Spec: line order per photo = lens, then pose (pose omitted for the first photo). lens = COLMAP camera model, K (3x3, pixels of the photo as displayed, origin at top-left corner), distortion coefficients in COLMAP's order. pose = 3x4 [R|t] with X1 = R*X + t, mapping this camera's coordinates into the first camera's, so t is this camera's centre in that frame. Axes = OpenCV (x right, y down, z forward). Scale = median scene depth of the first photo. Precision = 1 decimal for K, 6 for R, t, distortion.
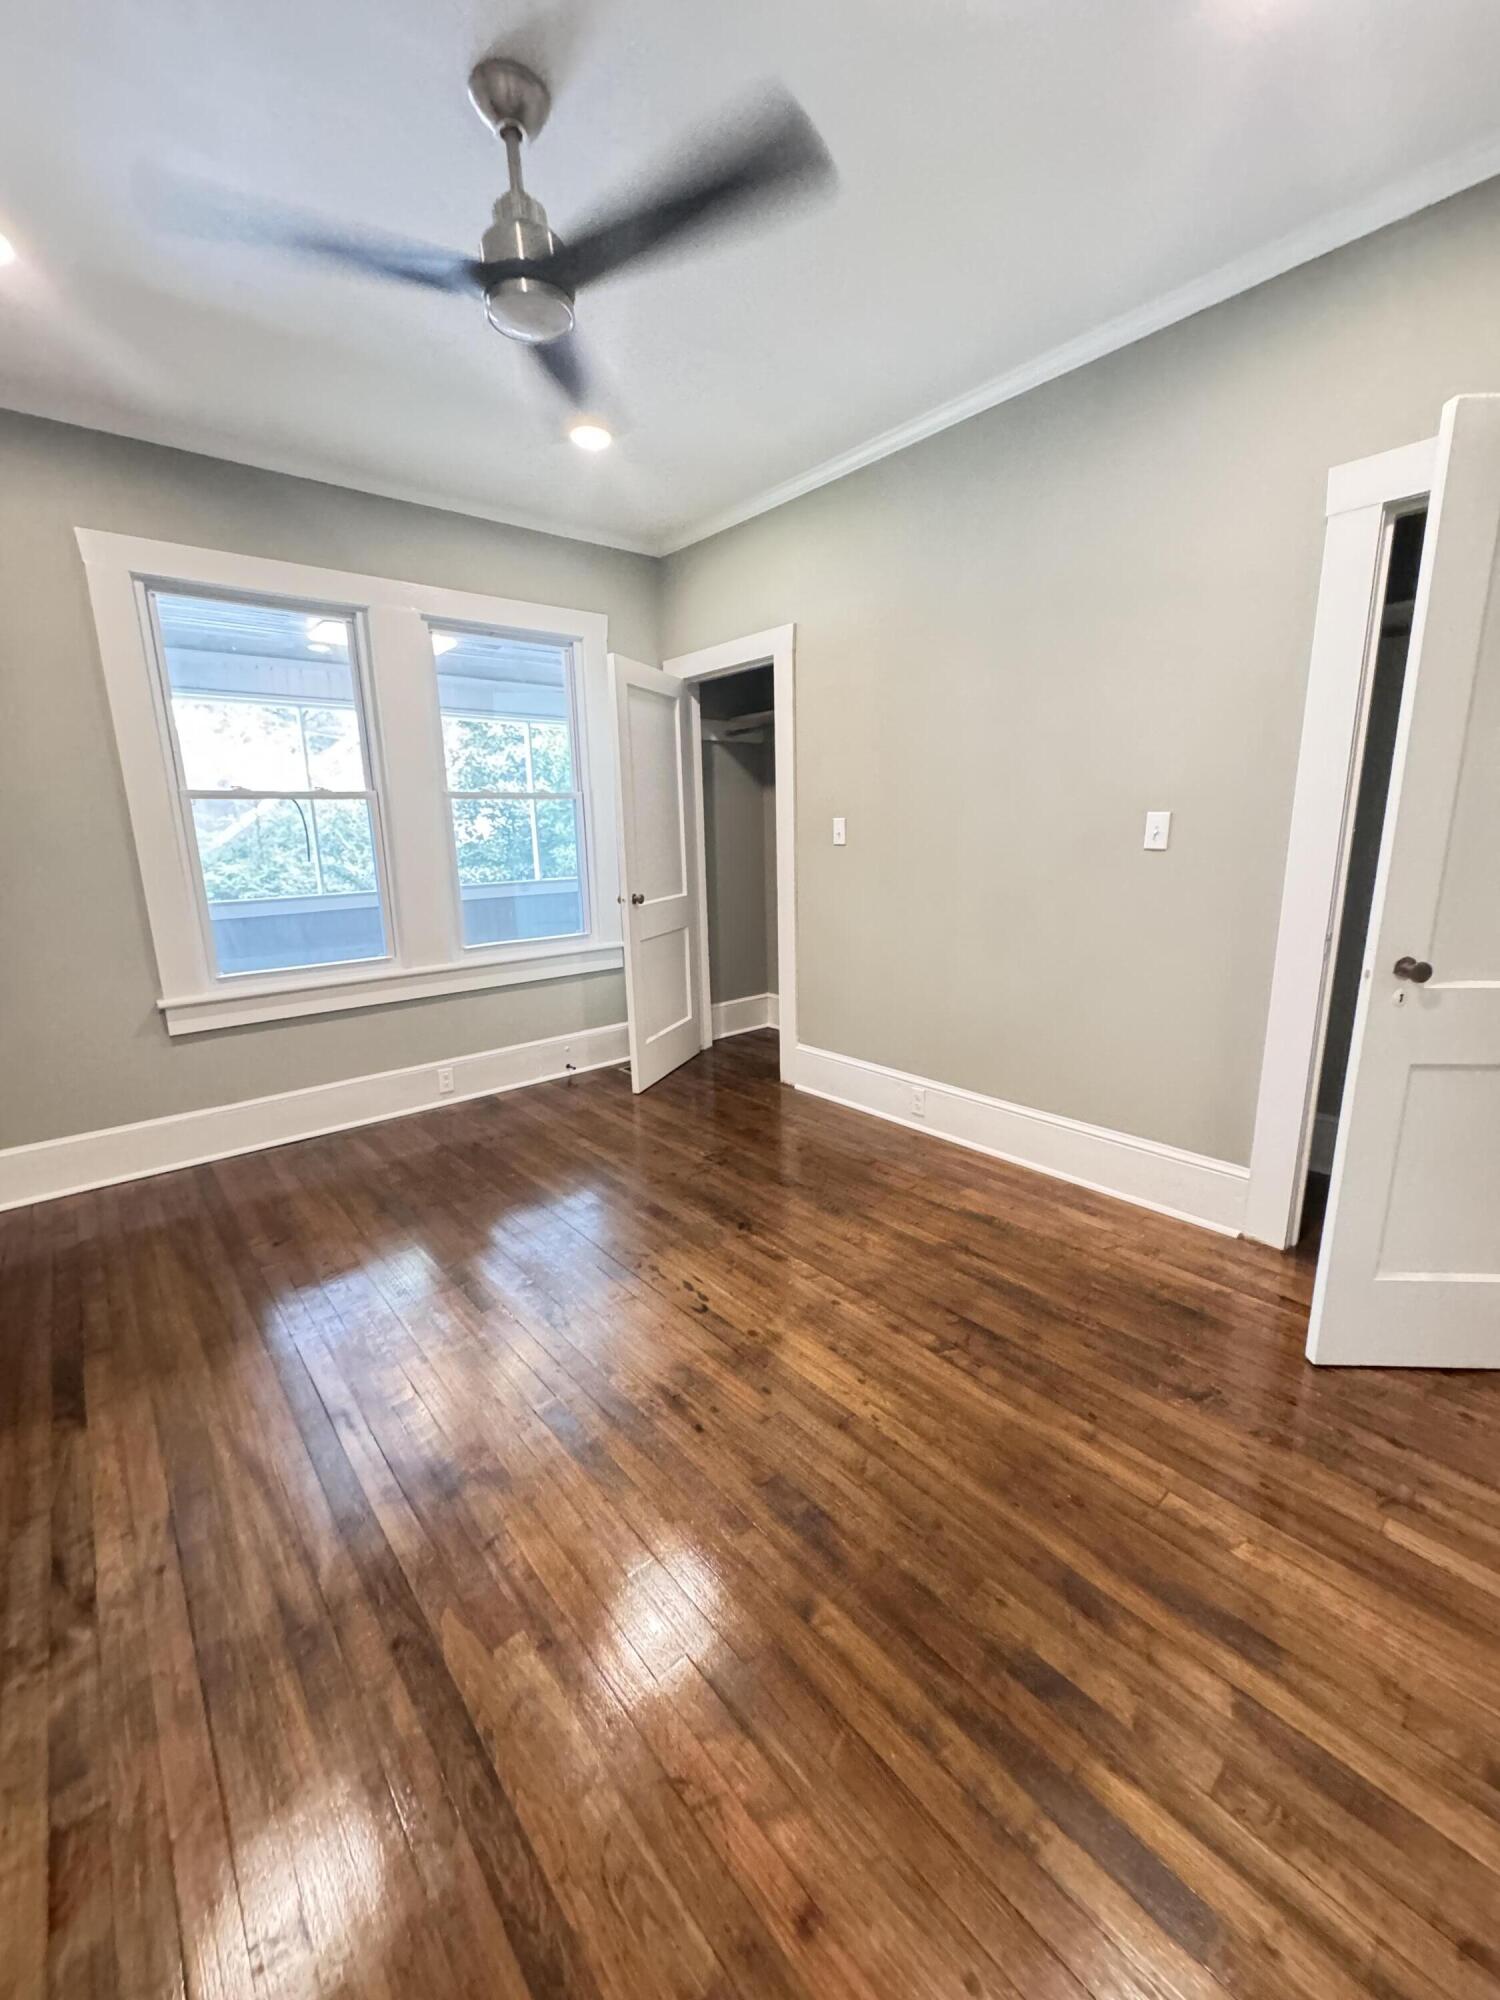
lens RADIAL K [[794.9, 0, 759.0], [0, 794.9, 997.5], [0, 0, 1]] dist [-0.003116, 0.000616]
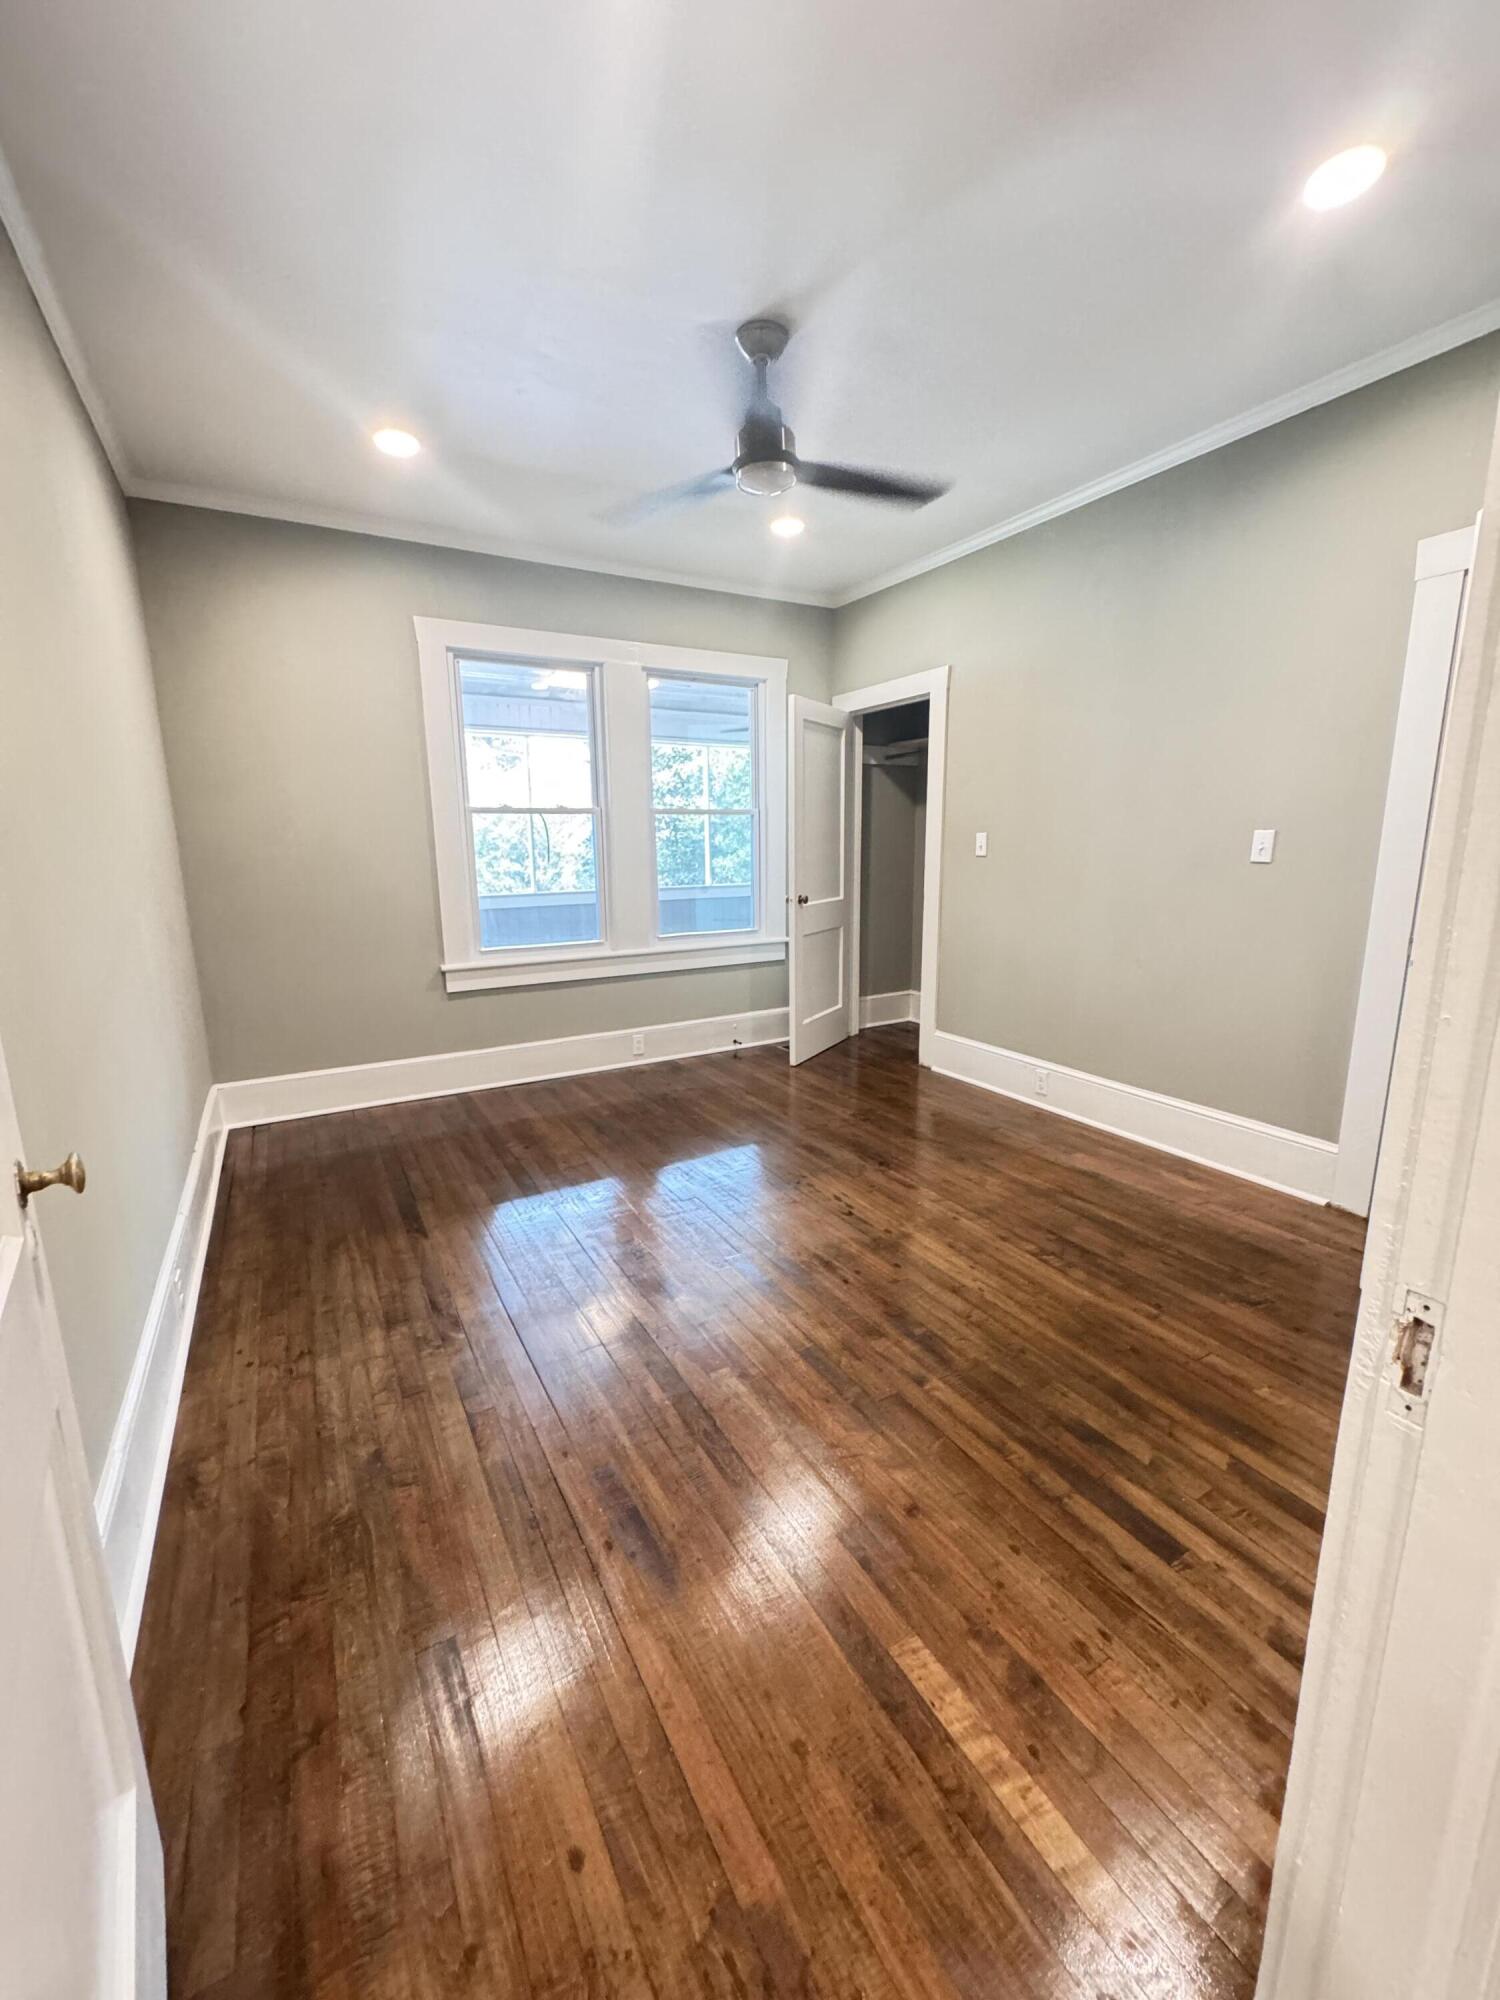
lens RADIAL K [[794.9, 0, 754.2], [0, 794.9, 997.4], [0, 0, 1]] dist [-0.003116, 0.000616]
pose [[0.982388, 0.047075, -0.180825, -0.003947], [-0.050131, 0.998666, -0.012363, 0.047133], [0.180001, 0.021210, 0.983438, -0.204220]]
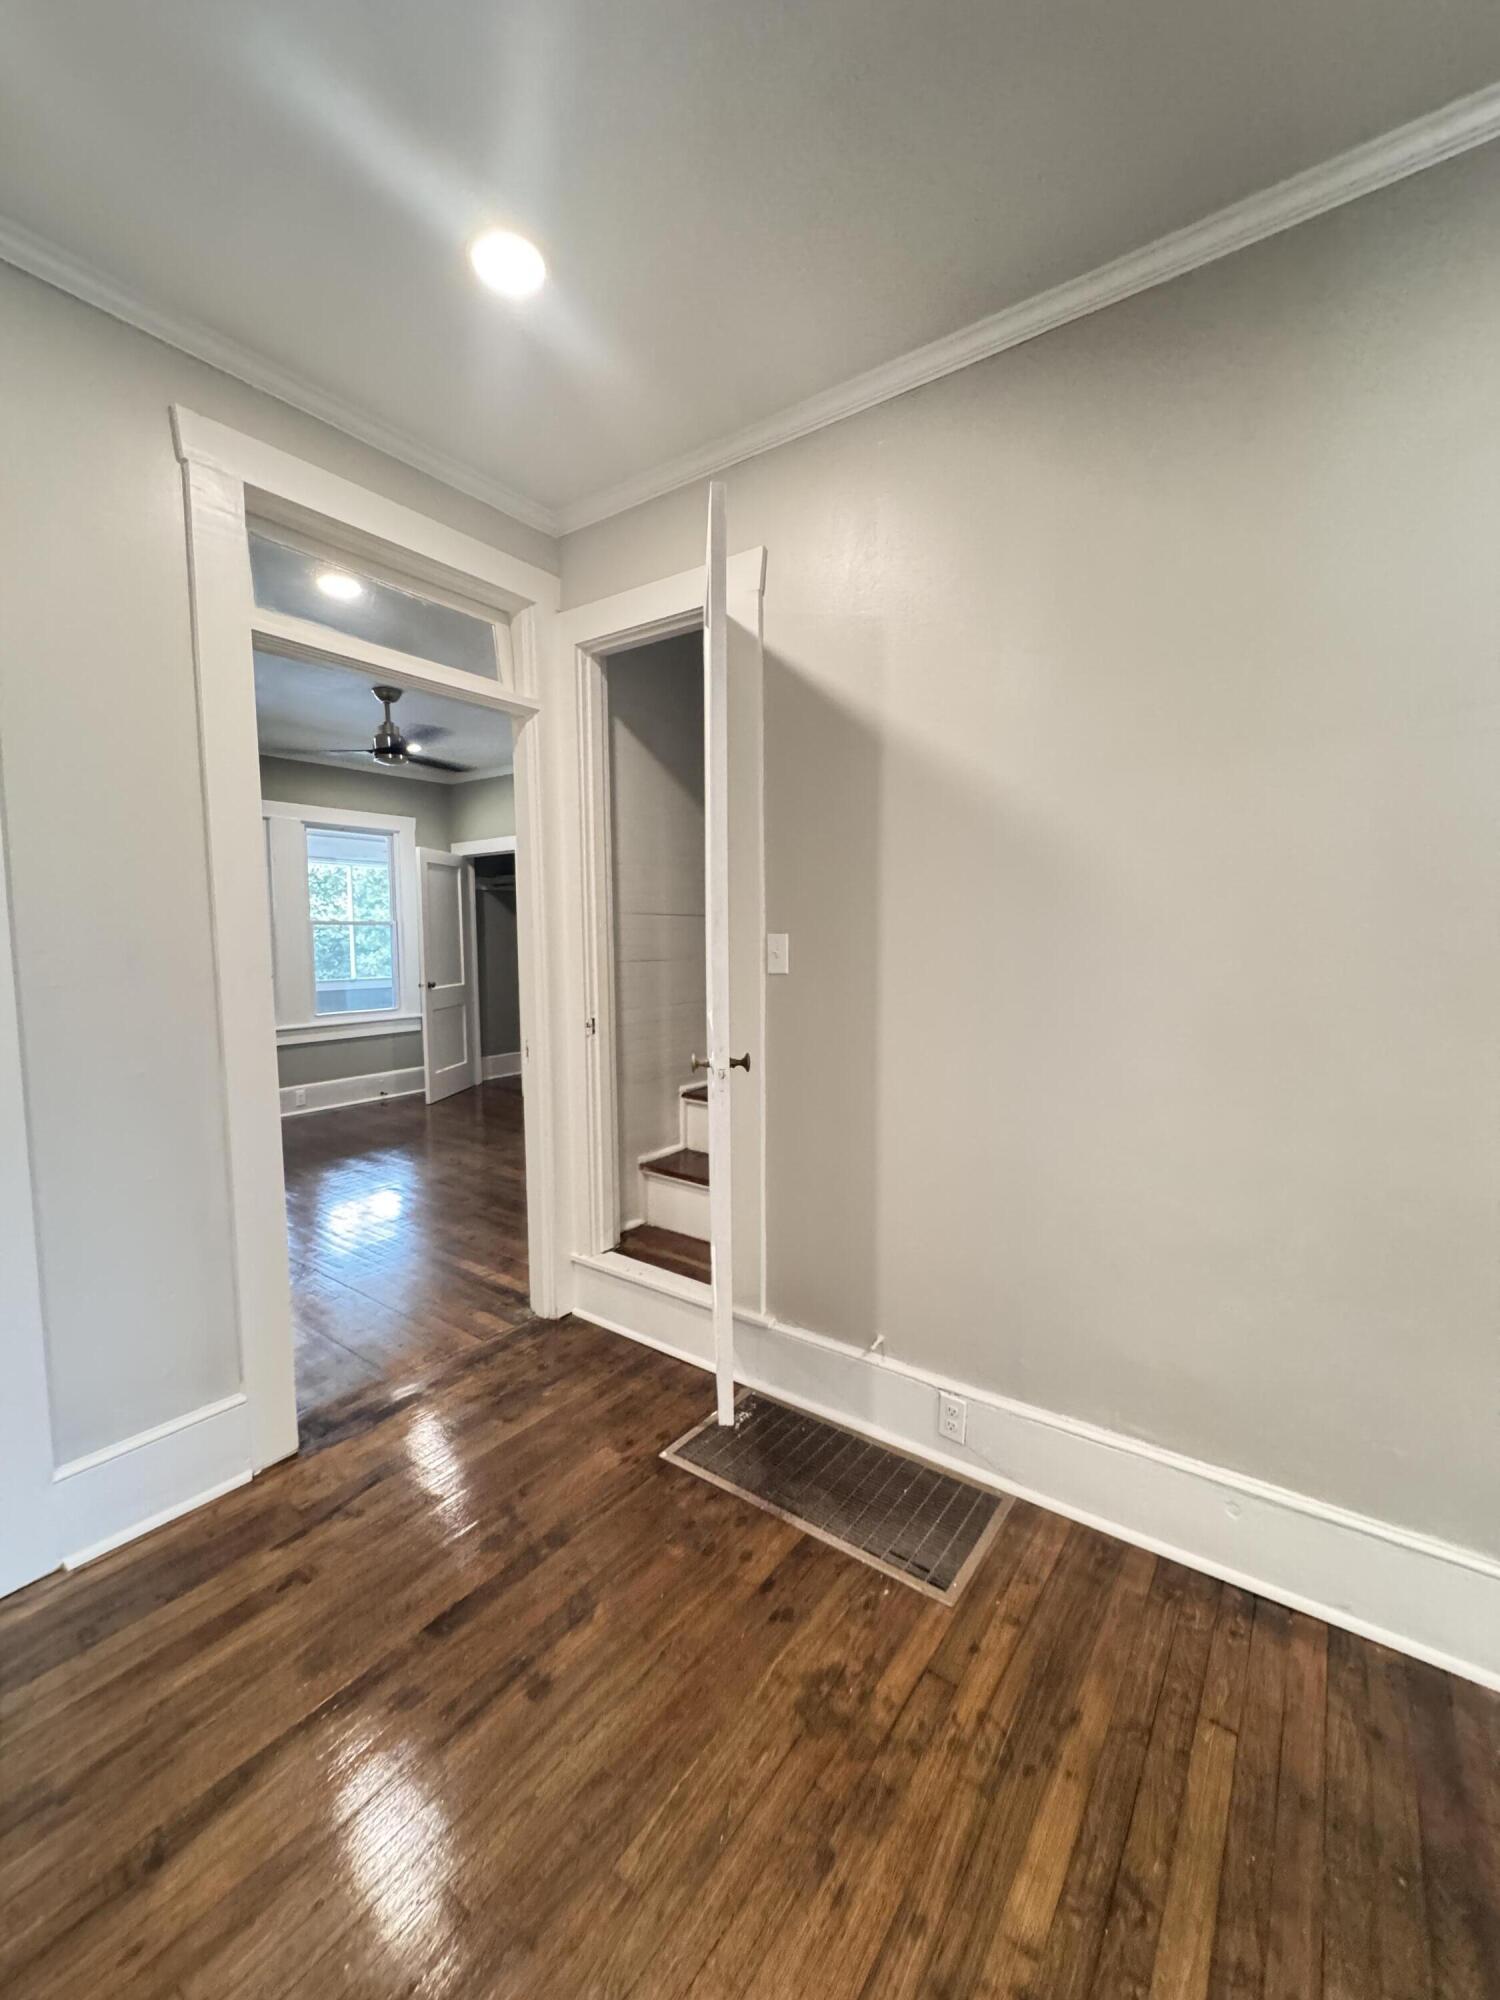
lens RADIAL K [[794.9, 0, 740.6], [0, 794.9, 1003.2], [0, 0, 1]] dist [-0.003116, 0.000616]
pose [[0.976520, -0.003126, 0.215402, 0.148945], [0.031247, 0.991376, -0.127271, 0.178422], [-0.213147, 0.131013, 0.968196, -0.913942]]
